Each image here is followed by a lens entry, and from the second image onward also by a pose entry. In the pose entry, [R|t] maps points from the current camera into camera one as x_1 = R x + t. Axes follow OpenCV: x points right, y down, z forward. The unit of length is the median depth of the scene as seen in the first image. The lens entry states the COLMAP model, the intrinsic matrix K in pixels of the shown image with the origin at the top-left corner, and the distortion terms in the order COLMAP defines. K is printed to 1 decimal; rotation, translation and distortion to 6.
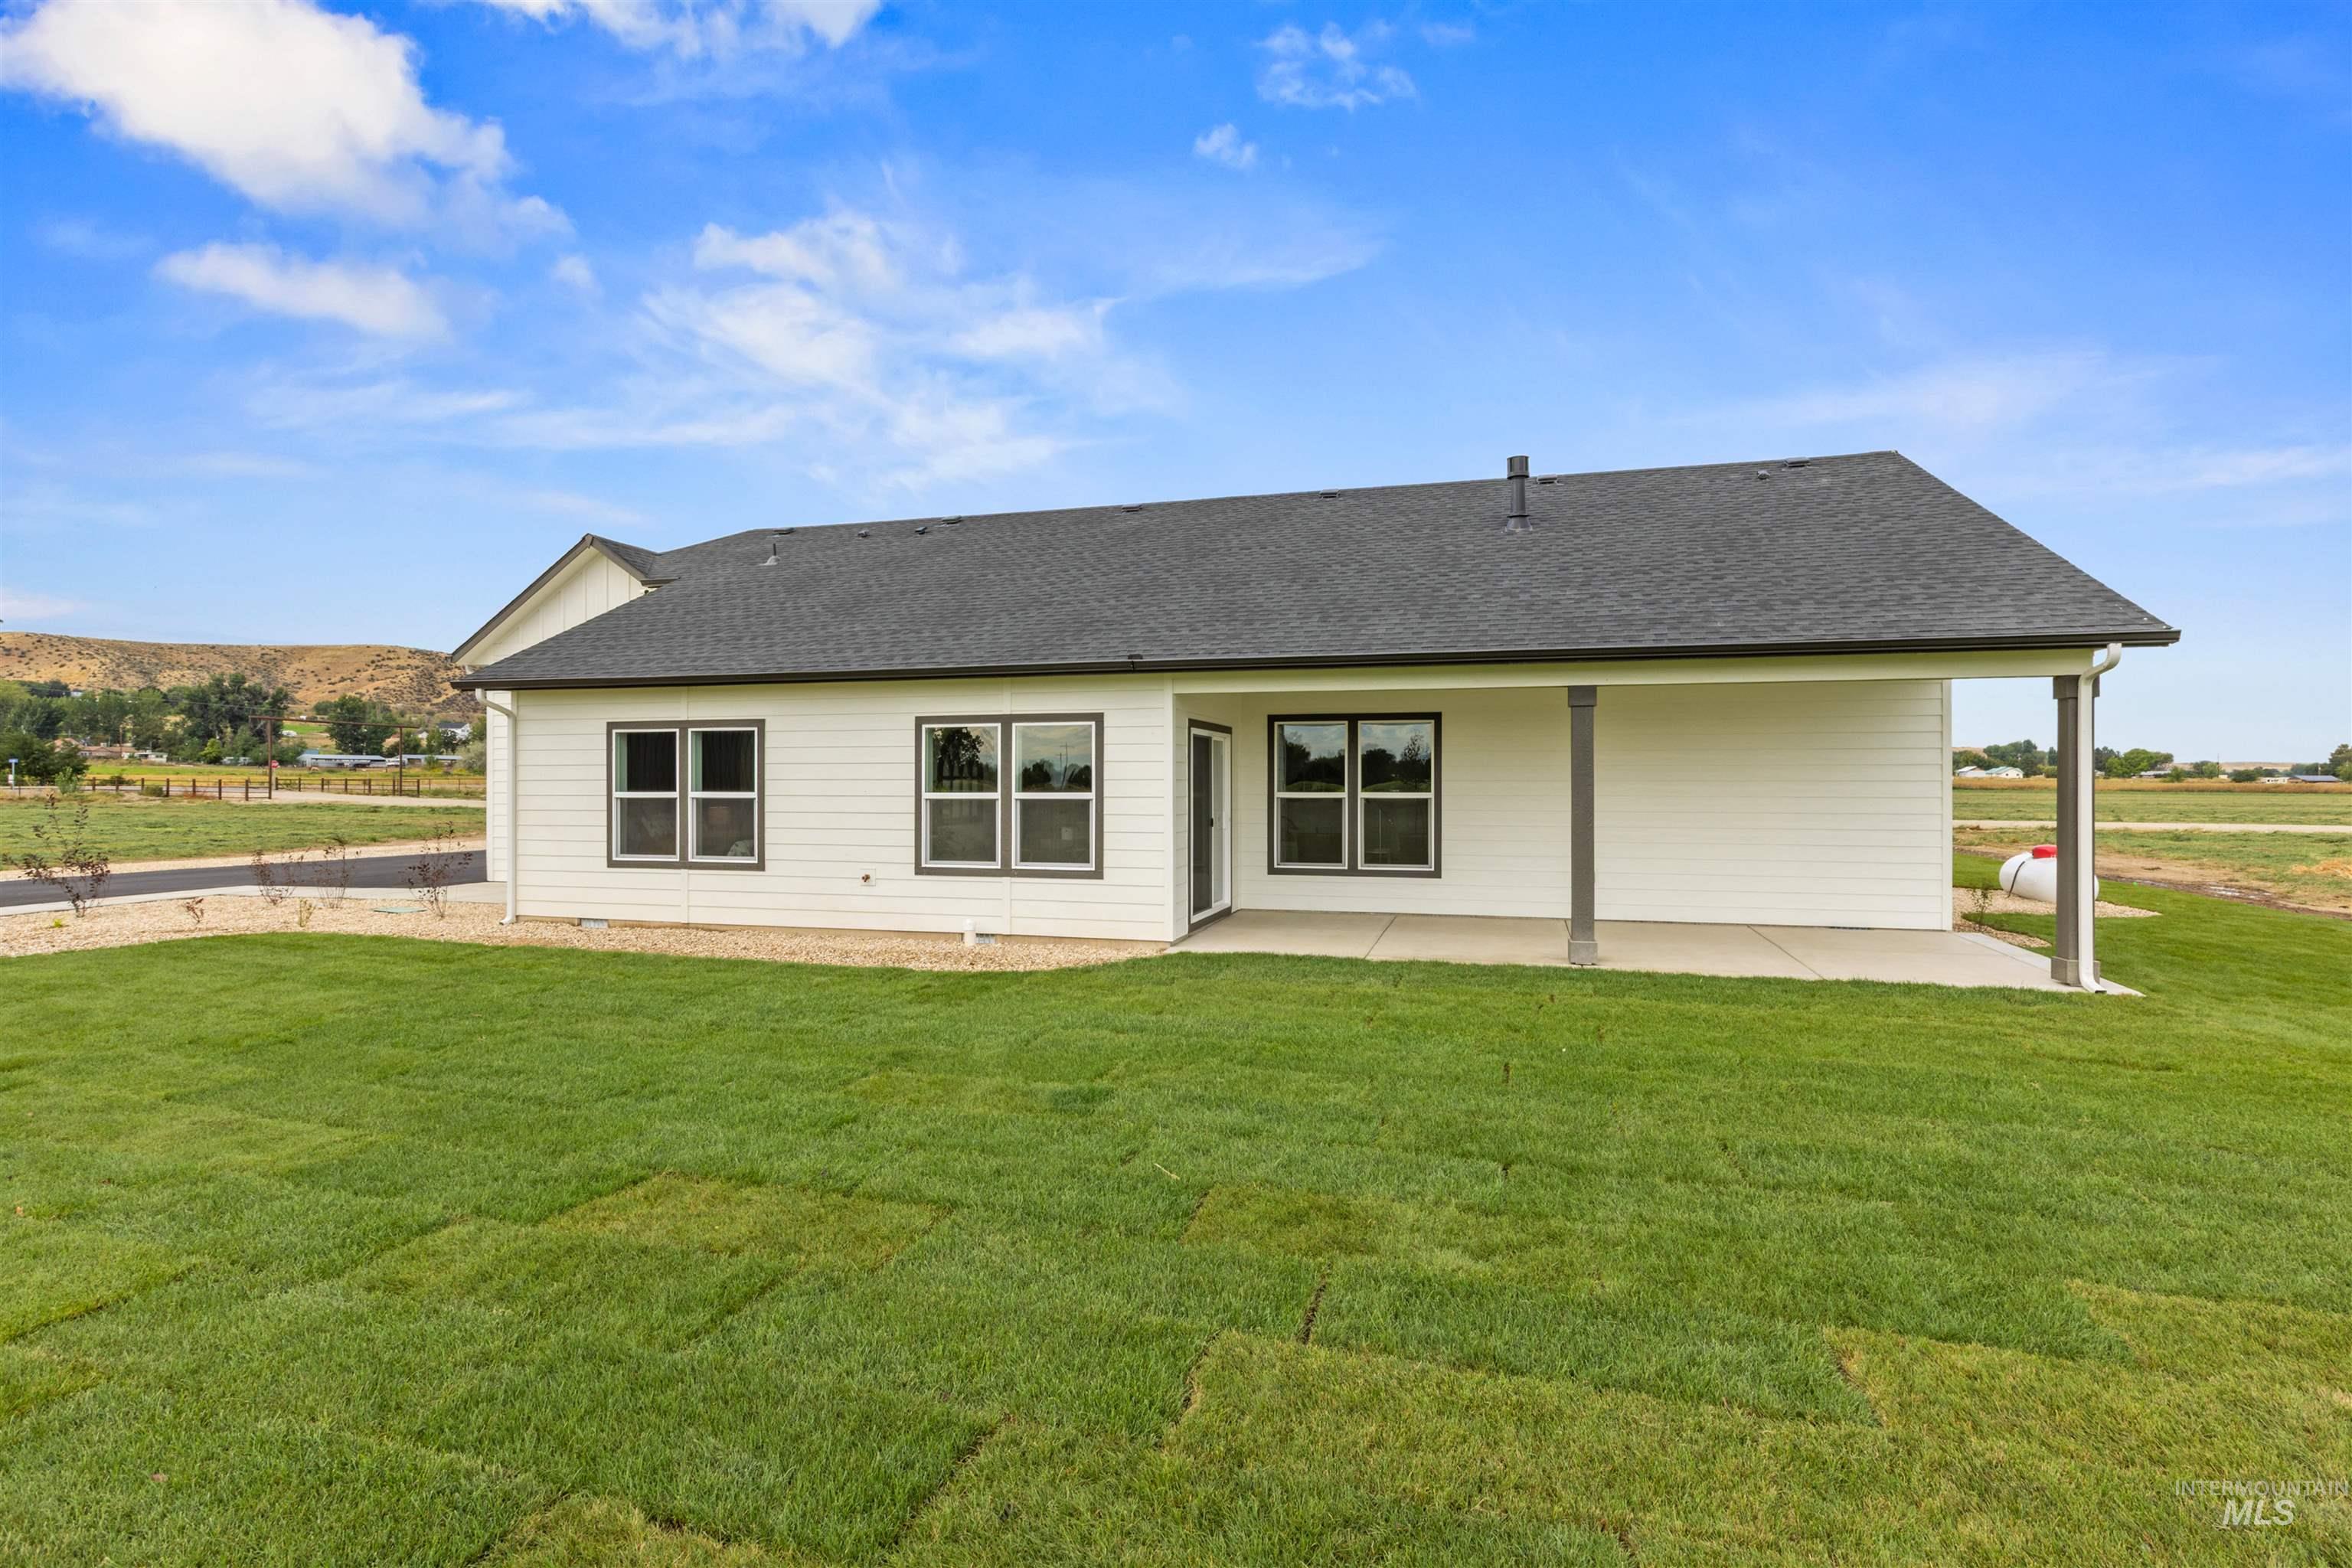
lens RADIAL K [[1139.8, 0, 1206.8], [0, 1139.8, 772.1], [0, 0, 1]] dist [-0.001982, -0.000076]
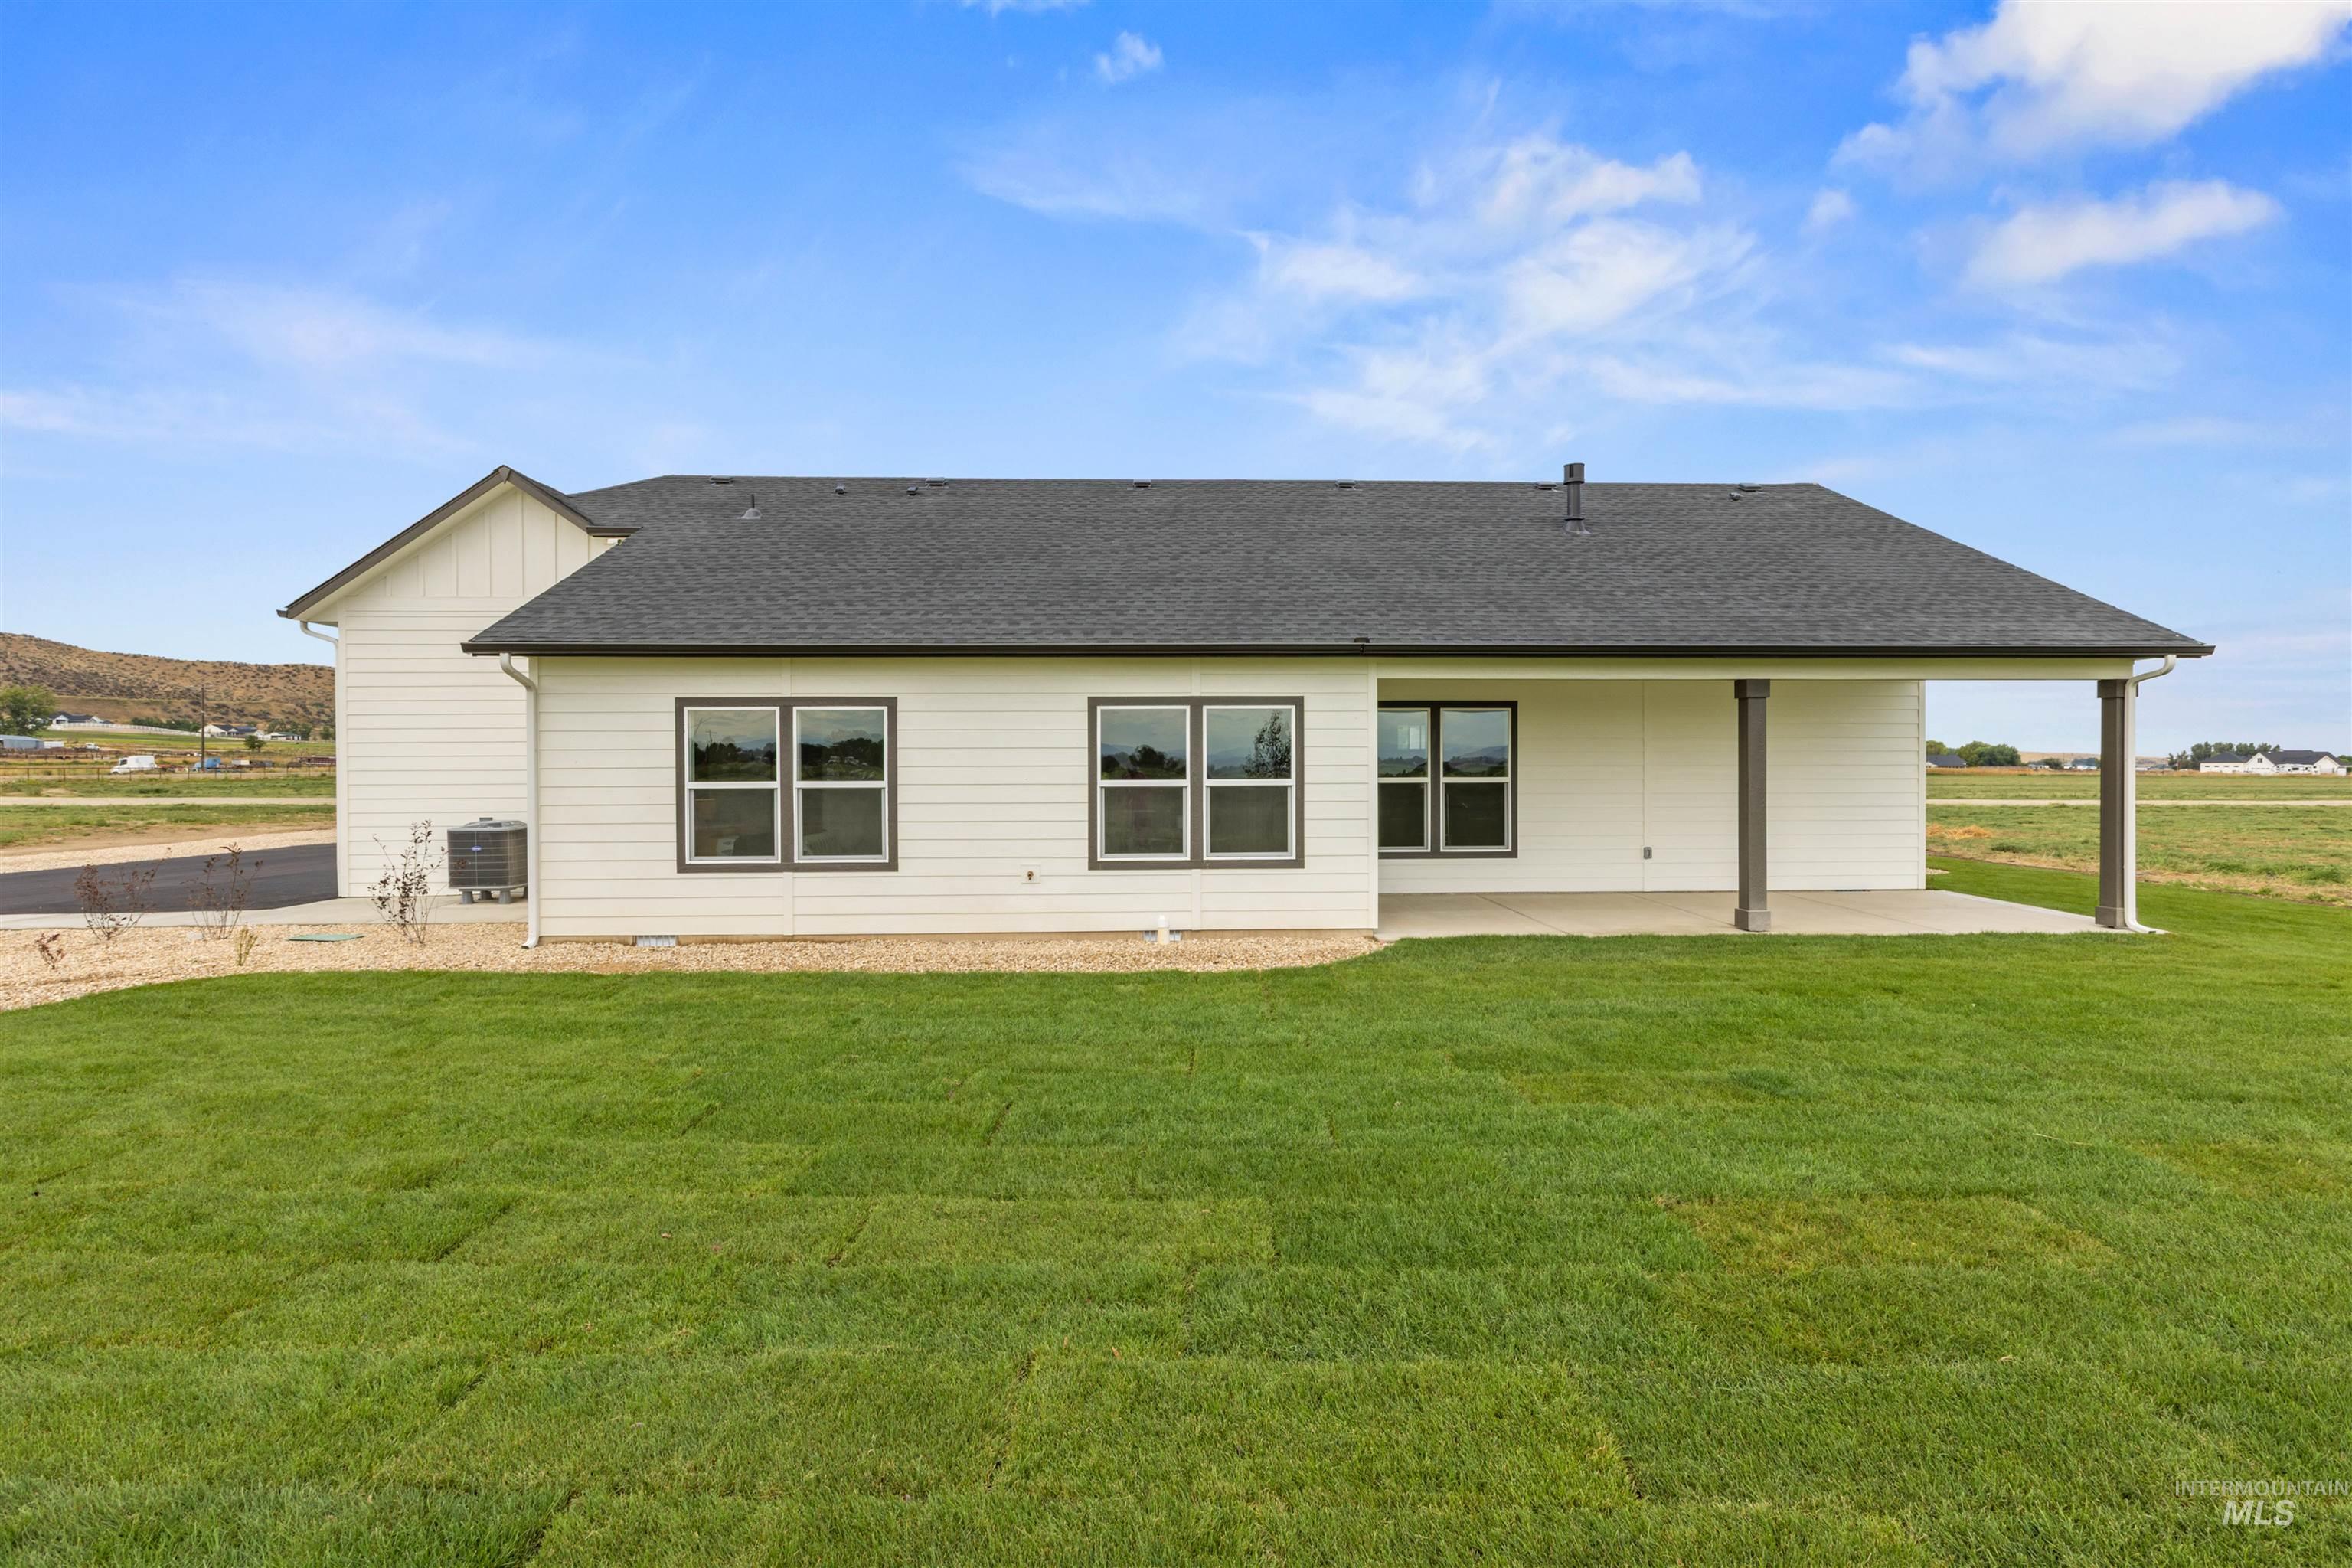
lens RADIAL K [[1115.0, 0, 1176.0], [0, 1115.0, 784.0], [0, 0, 1]] dist [-0.004200, -0.000945]
pose [[0.951981, -0.007644, 0.306061, -0.435811], [0.000816, 0.999748, 0.022433, 0.000986], [-0.306155, -0.021106, 0.951748, 0.118997]]
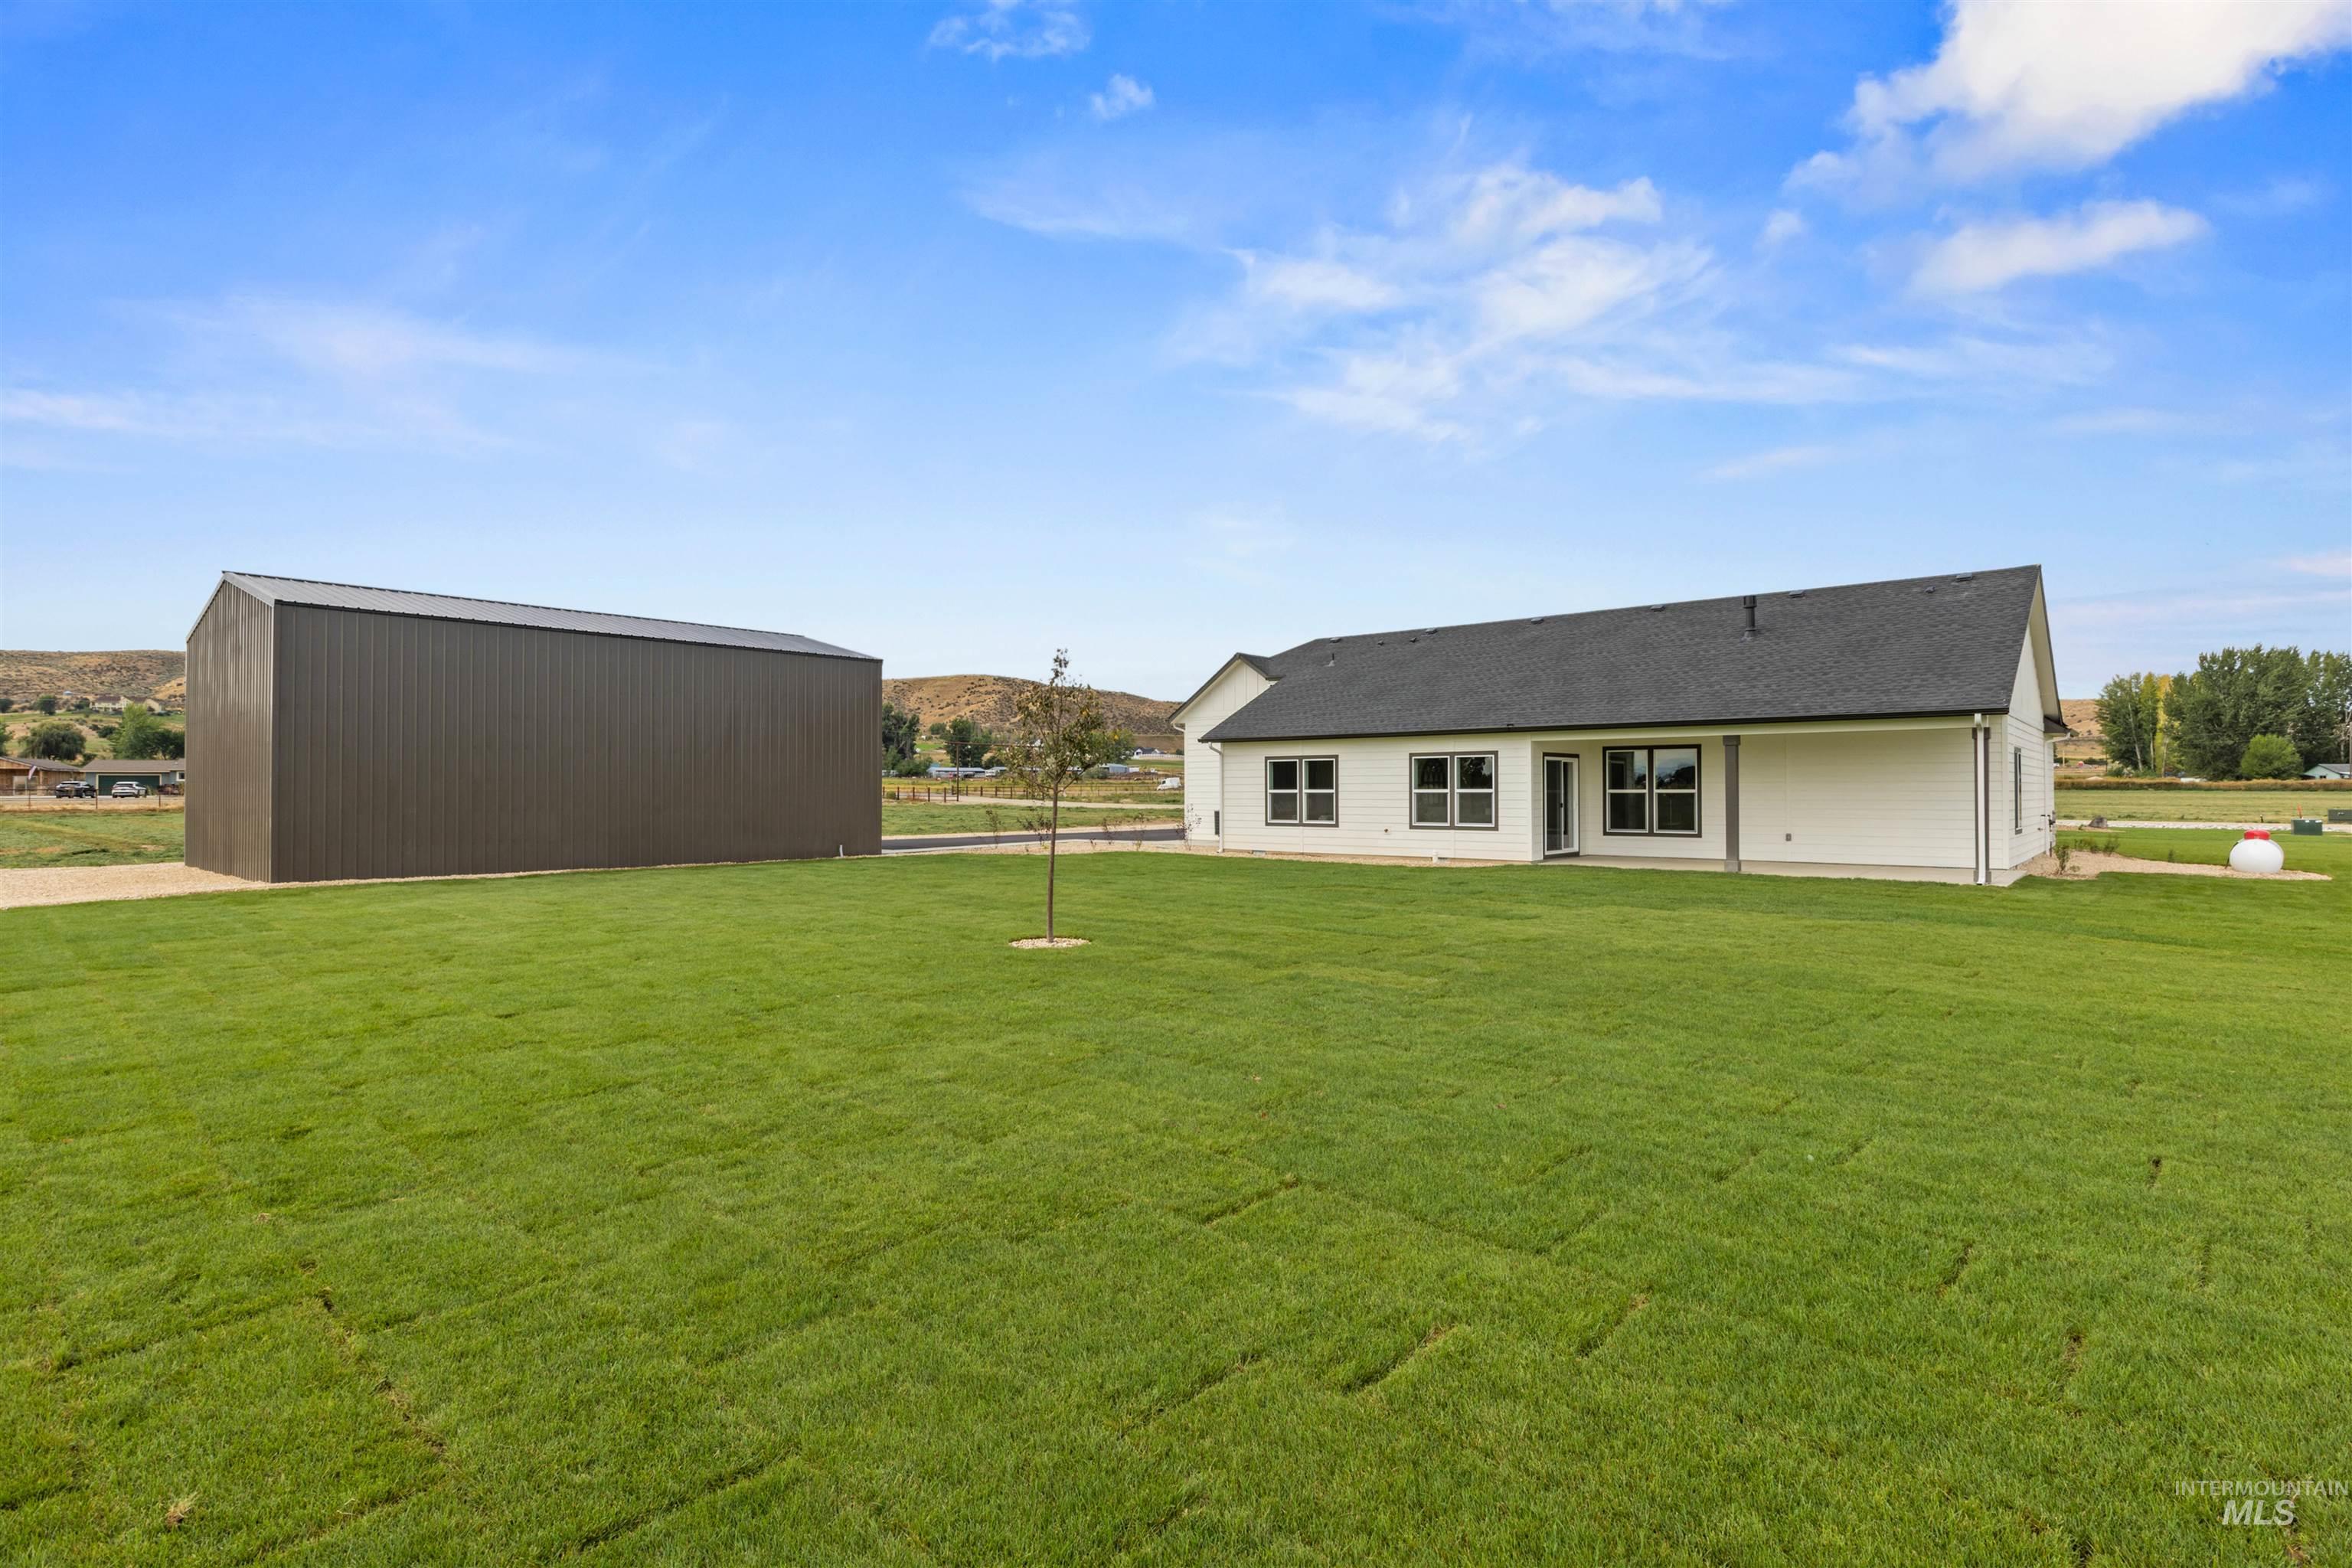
lens RADIAL K [[1205.7, 0, 1176.0], [0, 1205.7, 784.0], [0, 0, 1]] dist [0.000059, -0.000014]
pose [[0.900224, -0.003826, -0.435411, 0.302151], [0.005772, 0.999978, 0.003149, -0.001379], [0.435389, -0.005348, 0.900227, -1.103426]]
